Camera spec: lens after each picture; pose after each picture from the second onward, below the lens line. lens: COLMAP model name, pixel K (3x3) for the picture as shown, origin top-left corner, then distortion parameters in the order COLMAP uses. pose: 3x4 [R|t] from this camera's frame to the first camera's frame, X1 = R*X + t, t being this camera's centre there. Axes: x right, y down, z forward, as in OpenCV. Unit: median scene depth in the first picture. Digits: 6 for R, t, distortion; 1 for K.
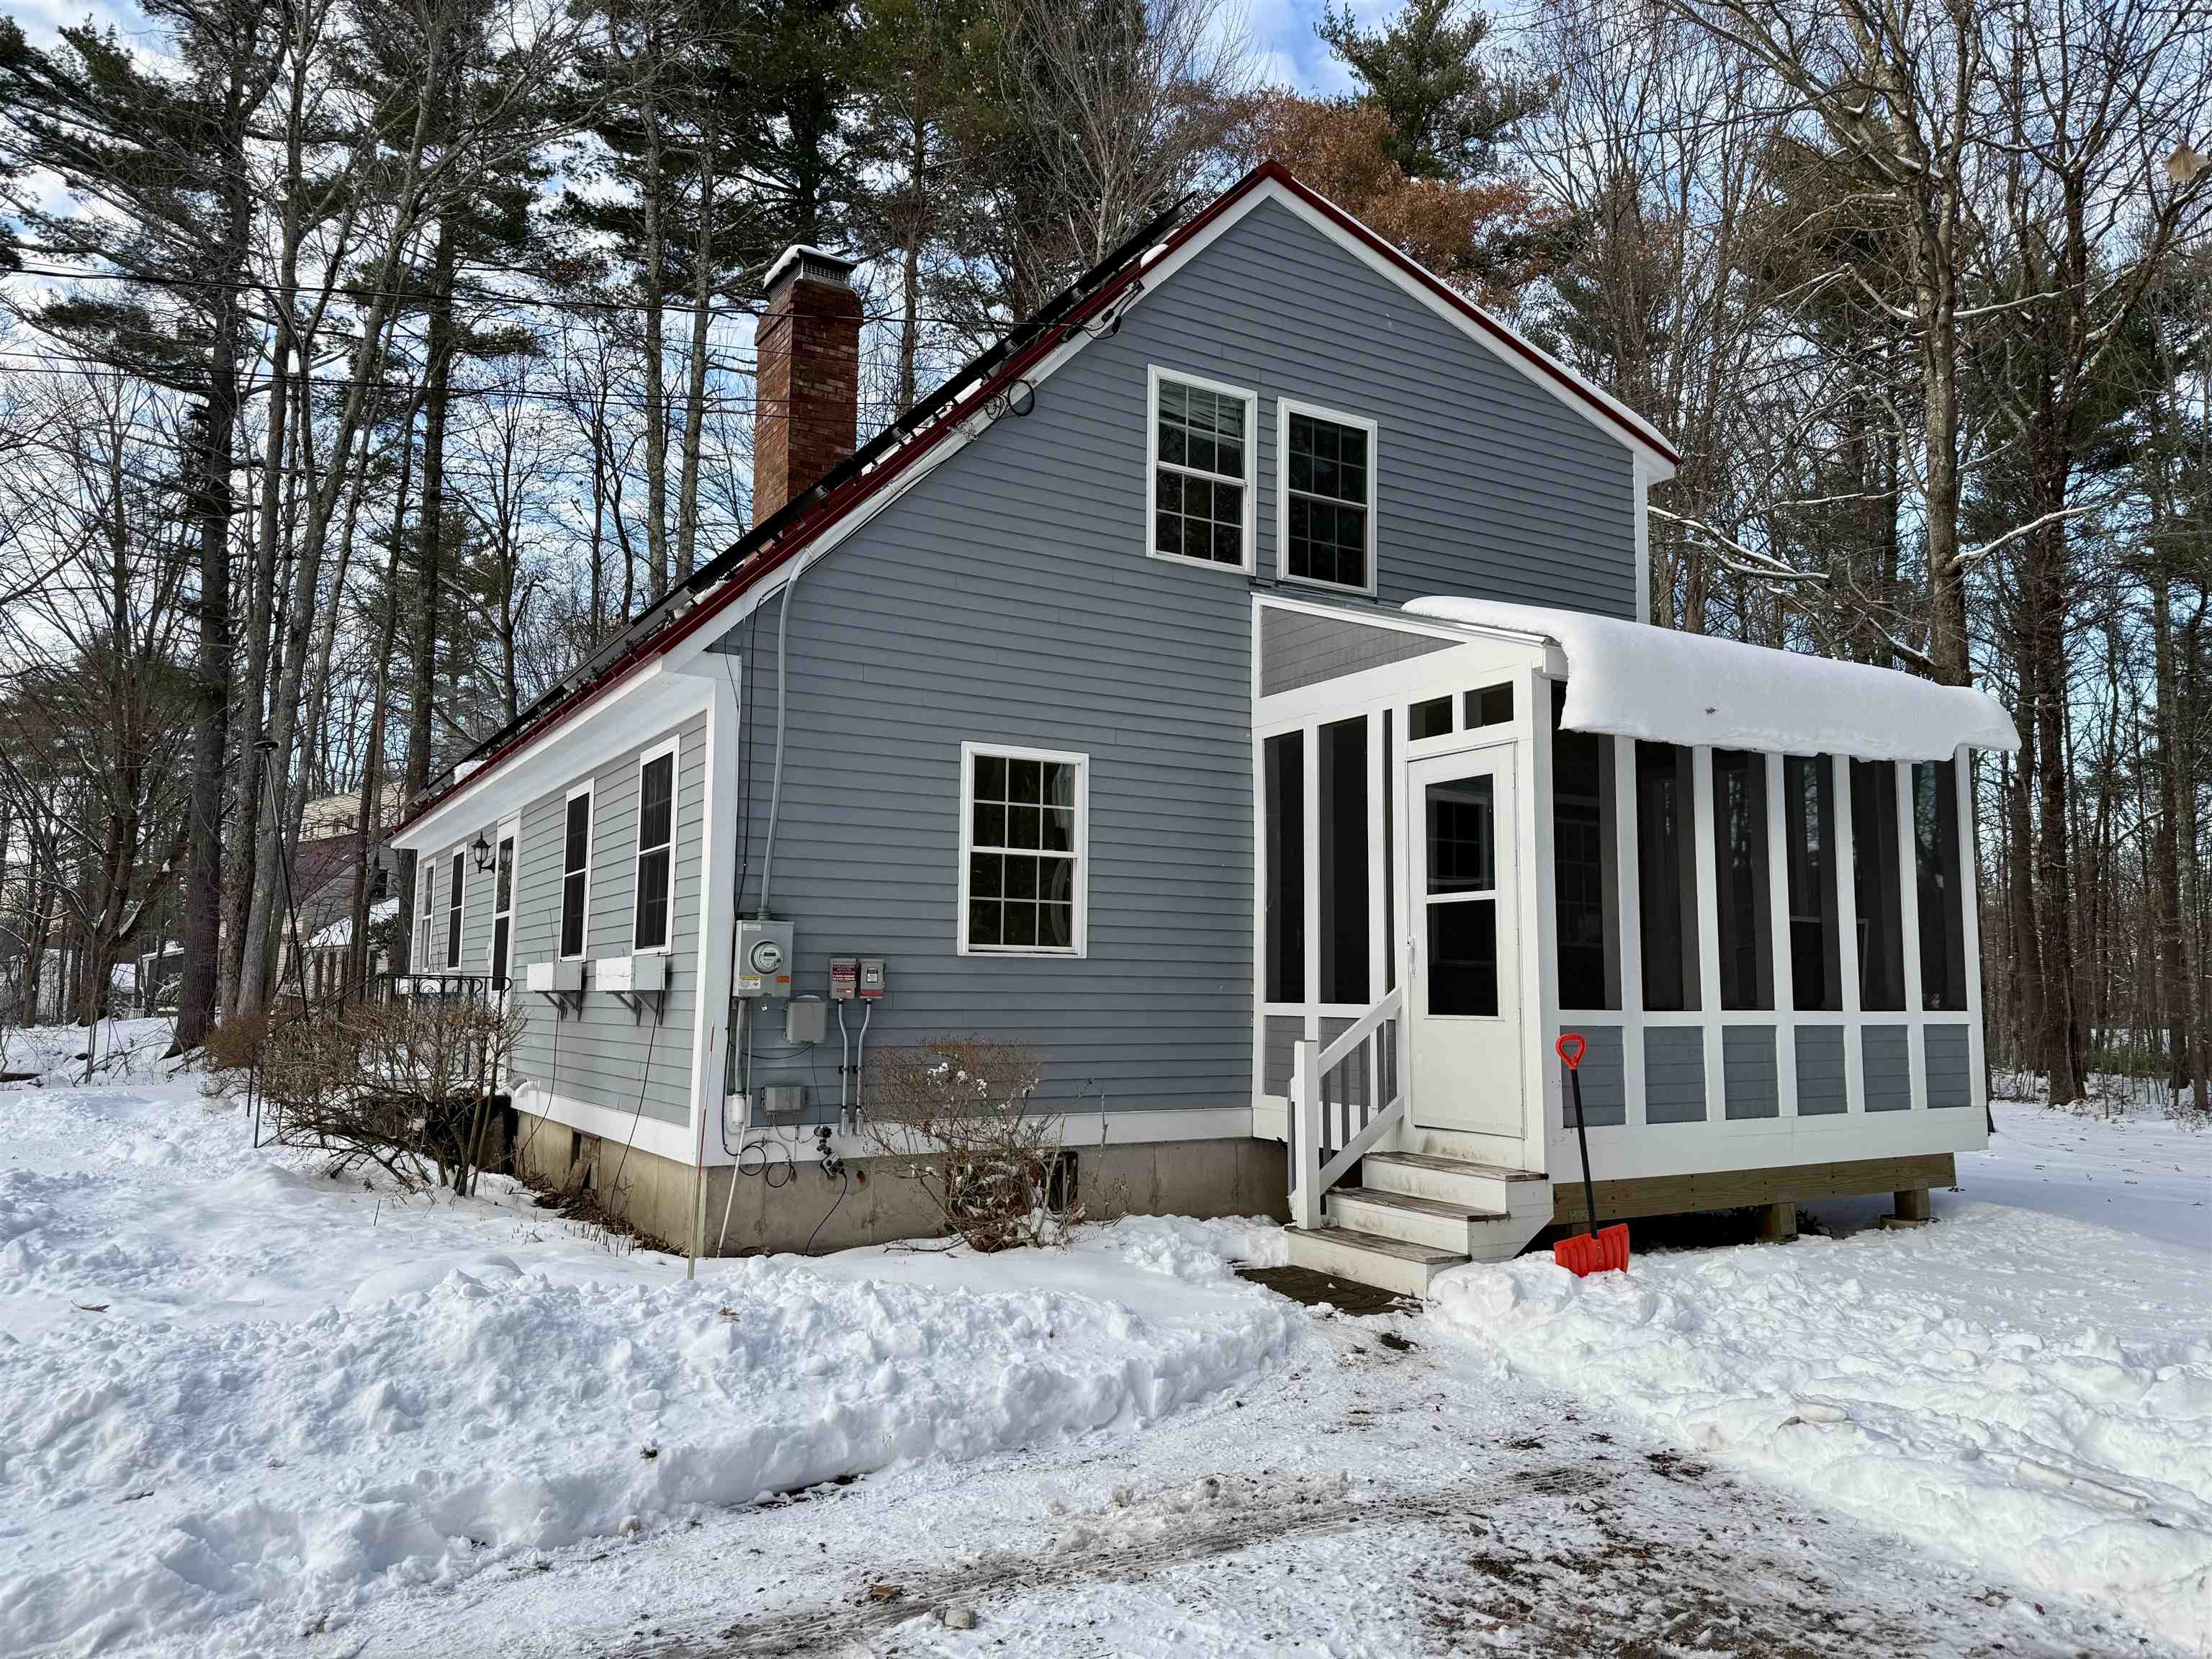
lens RADIAL K [[1557.1, 0, 1123.5], [0, 1557.1, 832.7], [0, 0, 1]] dist [0.076921, -0.094372]
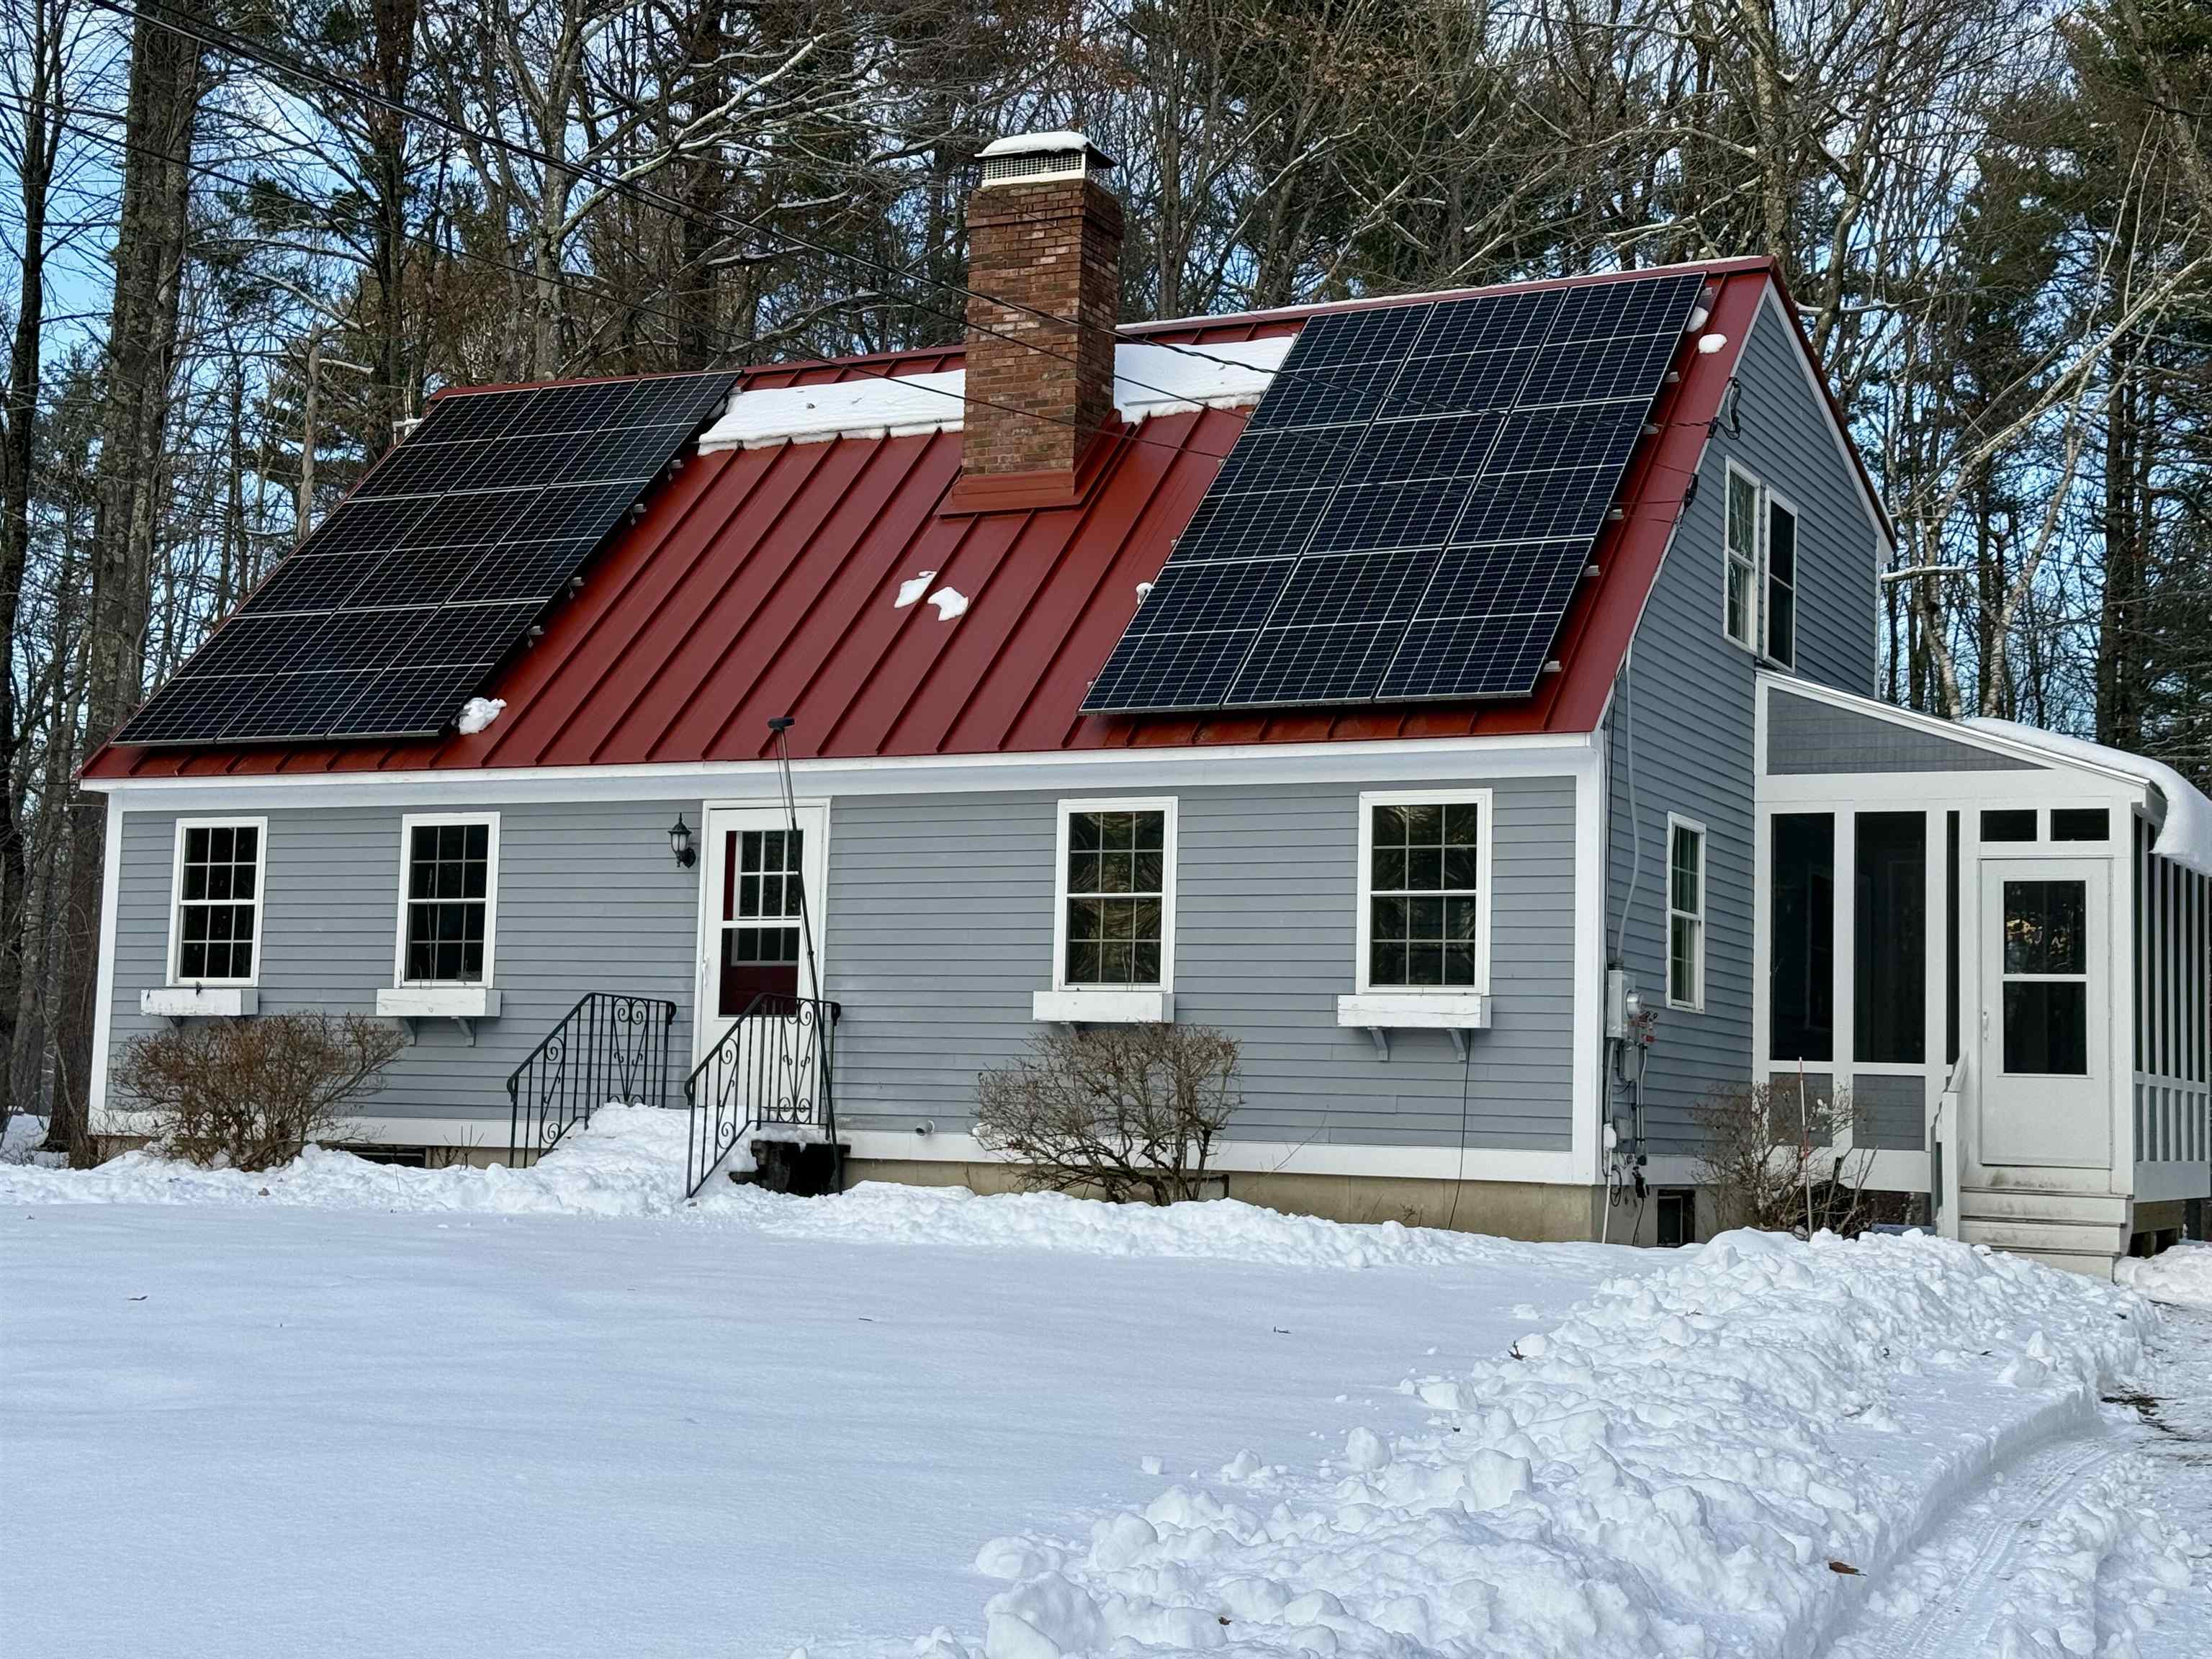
lens RADIAL K [[3112.2, 0, 1088.5], [0, 3112.2, 814.4], [0, 0, 1]] dist [0.059550, 0.000000]
pose [[0.848705, 0.070183, 0.524188, -1.643618], [-0.080584, 0.996743, -0.002979, -0.018021], [-0.522690, -0.039713, 0.851597, -0.663213]]
